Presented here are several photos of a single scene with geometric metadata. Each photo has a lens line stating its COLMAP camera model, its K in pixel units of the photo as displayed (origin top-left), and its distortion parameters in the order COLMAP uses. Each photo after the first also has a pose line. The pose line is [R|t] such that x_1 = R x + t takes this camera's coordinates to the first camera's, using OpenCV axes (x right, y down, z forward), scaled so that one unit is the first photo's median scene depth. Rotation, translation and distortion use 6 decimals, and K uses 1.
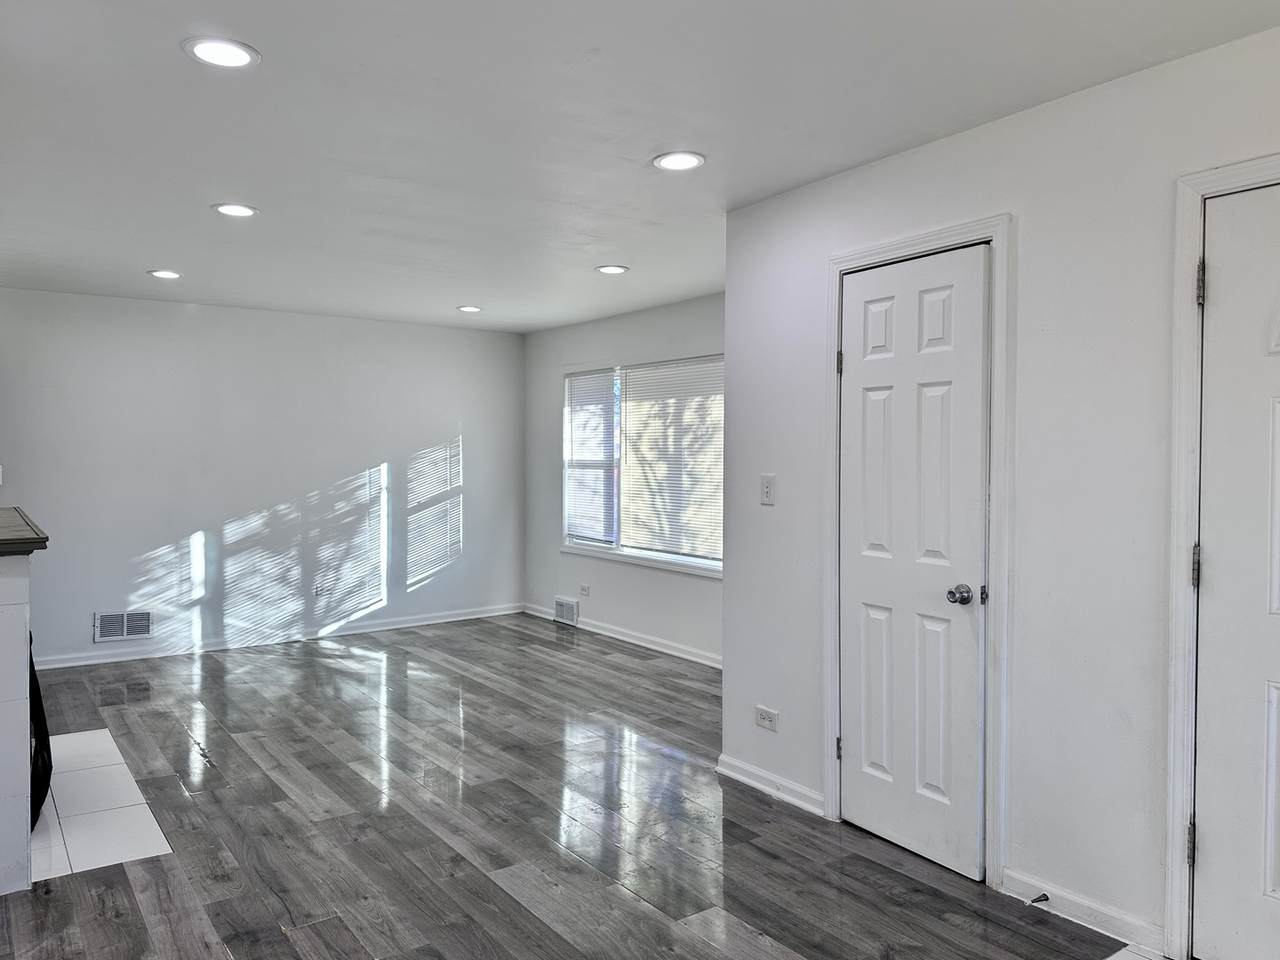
lens RADIAL K [[905.6, 0, 635.3], [0, 905.6, 490.3], [0, 0, 1]] dist [0.096978, -0.004162]
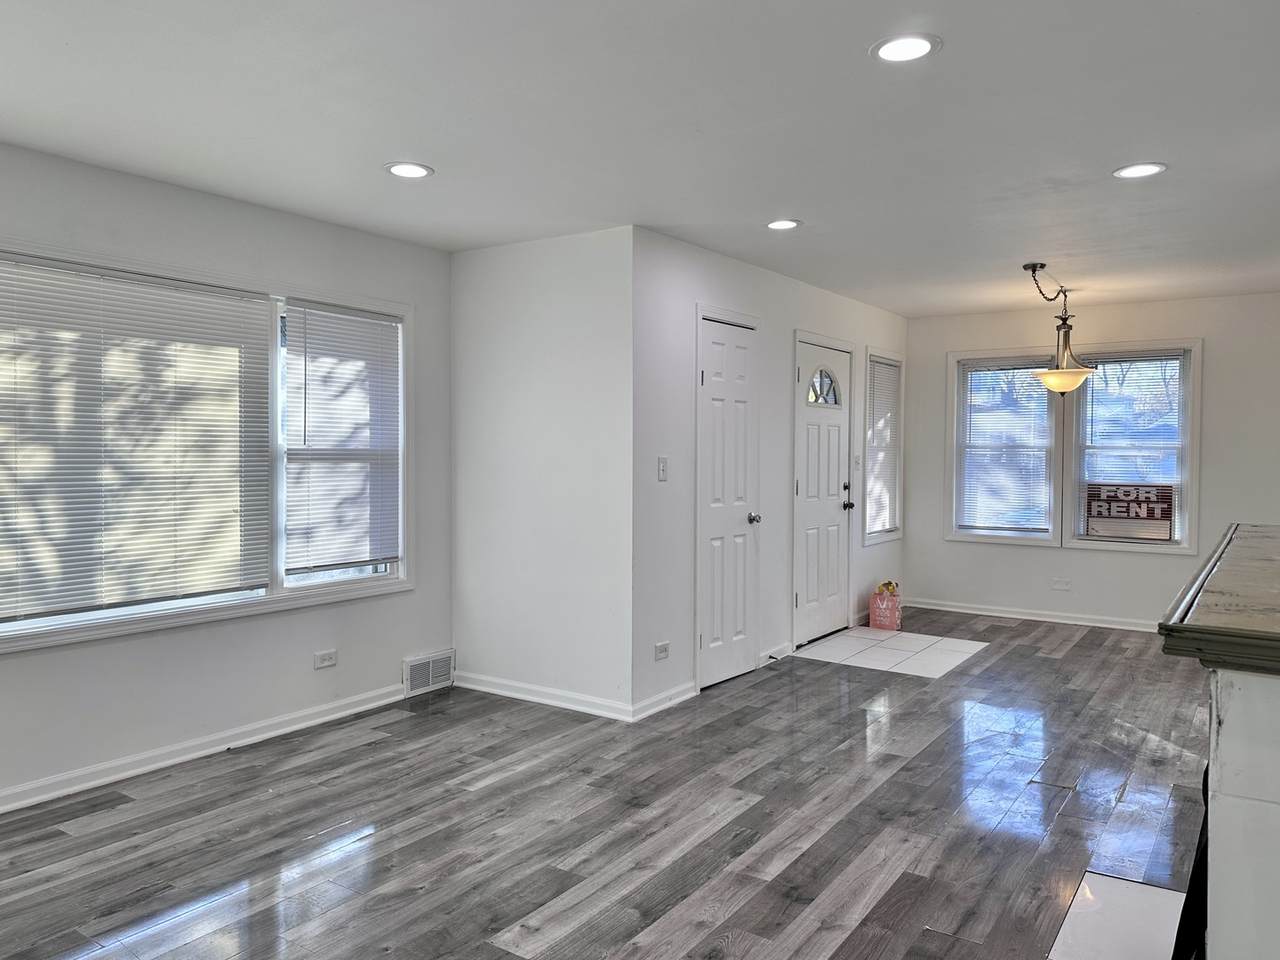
lens RADIAL K [[905.6, 0, 635.5], [0, 905.6, 470.4], [0, 0, 1]] dist [0.096978, -0.004162]
pose [[-0.329616, -0.020414, 0.943894, -0.797519], [0.033376, 0.998889, 0.033259, -0.031267], [-0.943525, 0.042466, -0.328569, 1.127438]]
